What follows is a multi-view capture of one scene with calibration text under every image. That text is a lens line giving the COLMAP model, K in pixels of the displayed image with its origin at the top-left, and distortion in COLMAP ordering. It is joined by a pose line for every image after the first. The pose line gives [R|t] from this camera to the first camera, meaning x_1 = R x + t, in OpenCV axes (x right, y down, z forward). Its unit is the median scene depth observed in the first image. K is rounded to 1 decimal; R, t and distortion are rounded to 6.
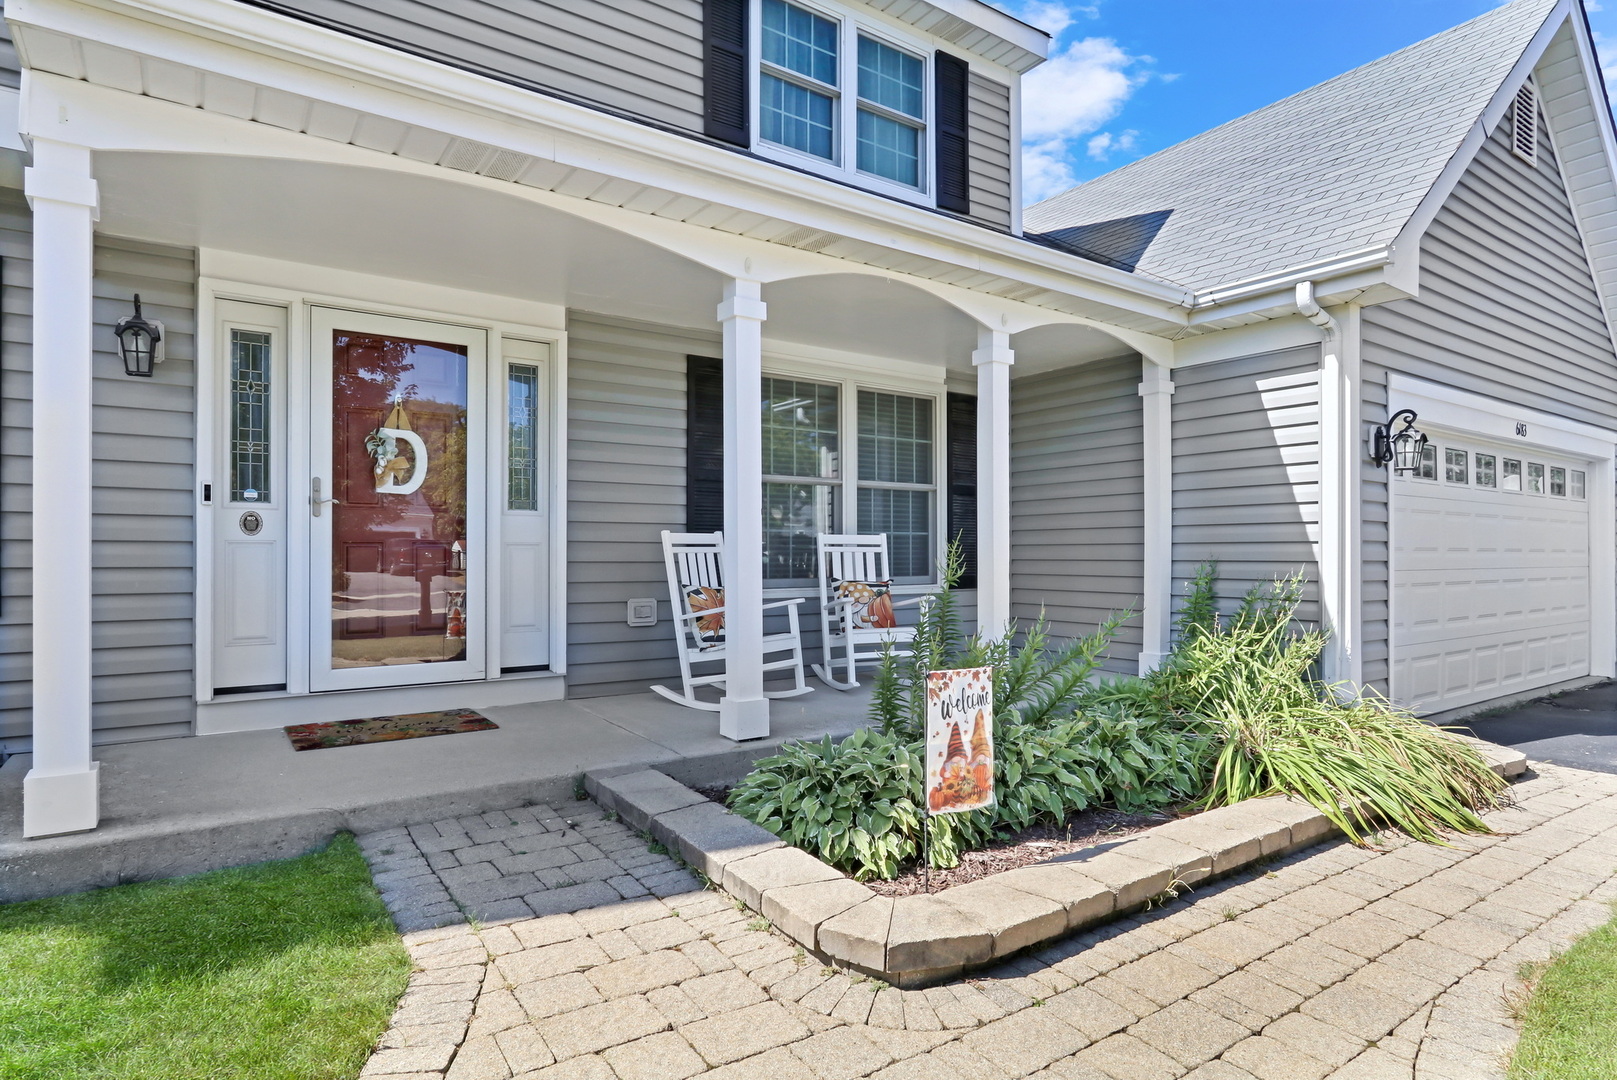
lens RADIAL K [[900.7, 0, 808.5], [0, 900.7, 540.0], [0, 0, 1]] dist [-0.000517, -0.000978]
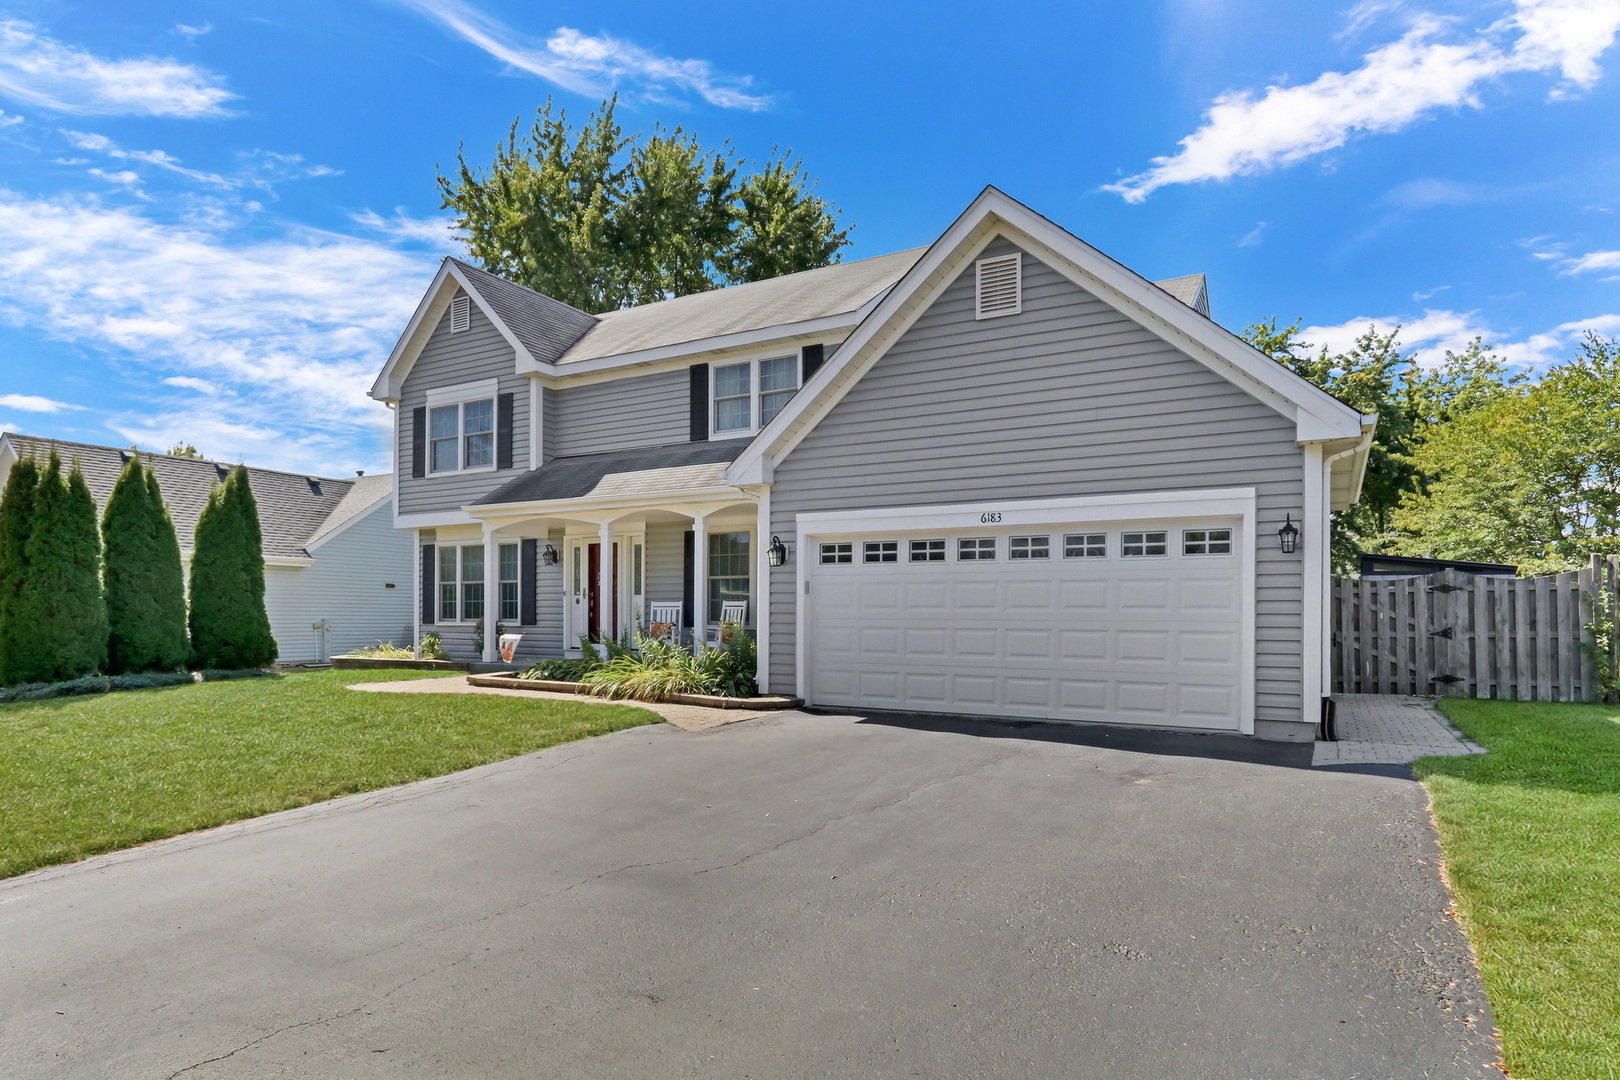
lens RADIAL K [[798.1, 0, 802.9], [0, 798.1, 543.0], [0, 0, 1]] dist [-0.007483, 0.000471]
pose [[0.442195, -0.076984, -0.893609, 2.215995], [0.003585, 0.996453, -0.084069, 0.015865], [0.896912, 0.033971, 0.440903, 0.365630]]
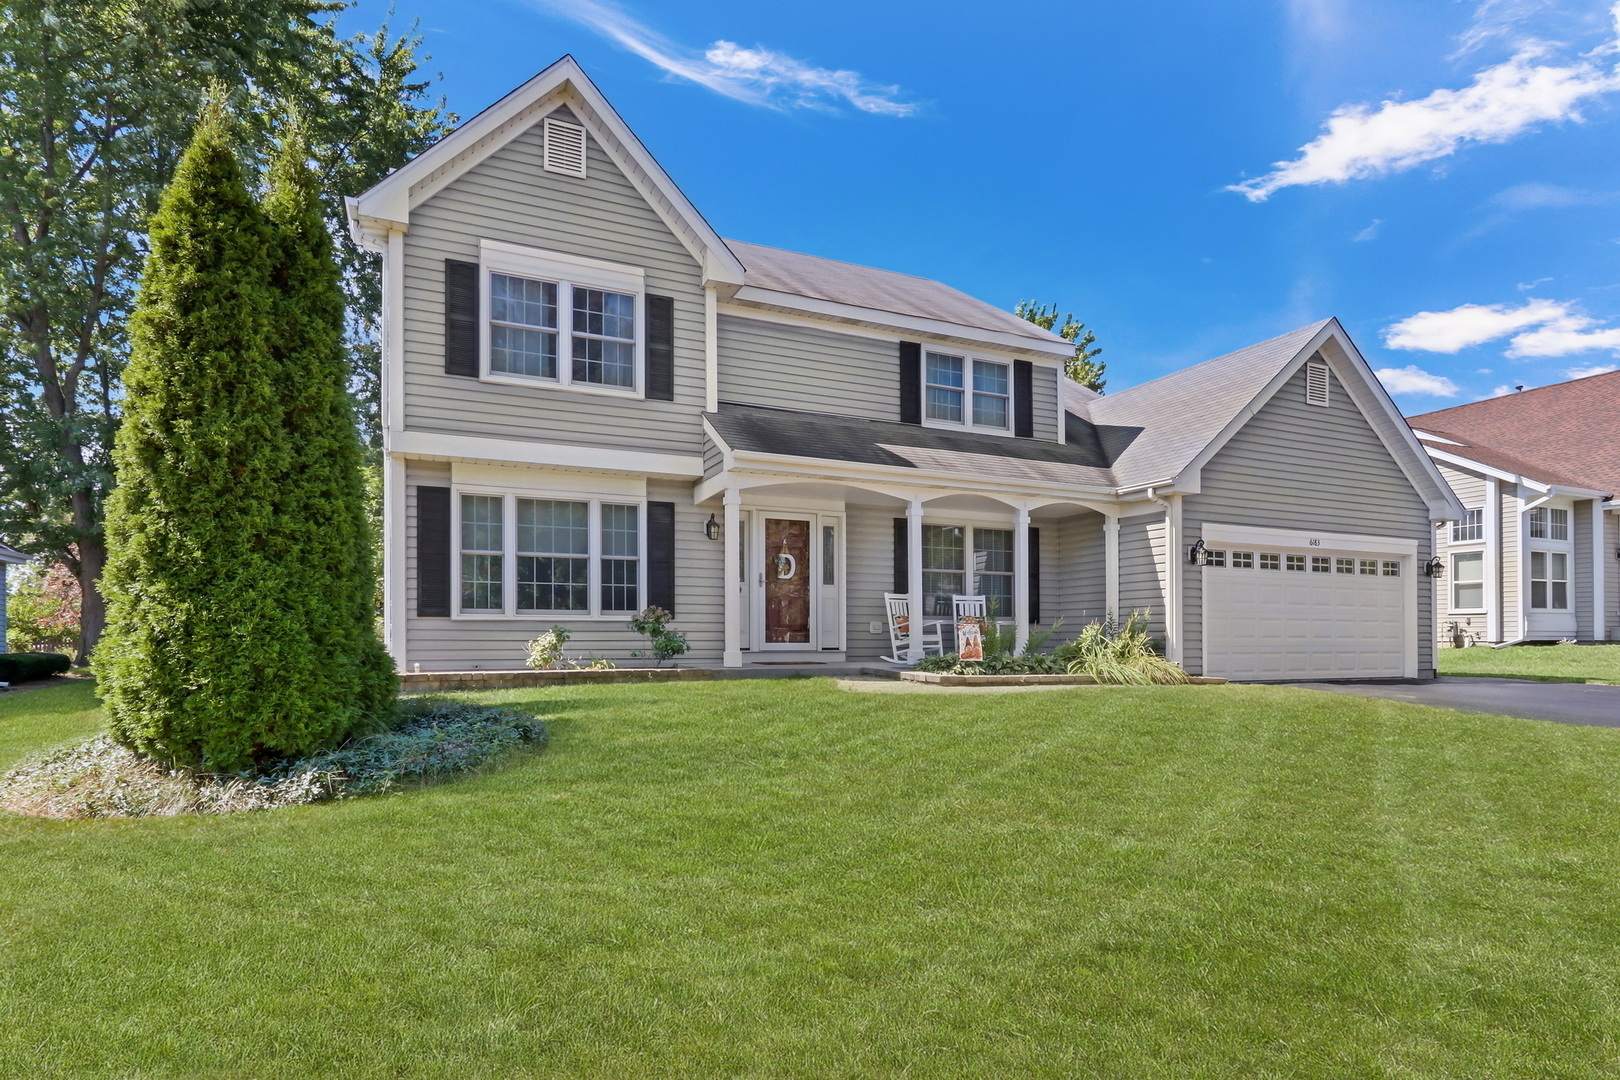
lens RADIAL K [[798.1, 0, 802.9], [0, 798.1, 543.0], [0, 0, 1]] dist [-0.007483, 0.000471]
pose [[0.971130, -0.017313, -0.237922, 0.136040], [-0.005434, 0.995499, -0.094618, 0.058962], [0.238489, 0.093179, 0.966665, -1.124639]]
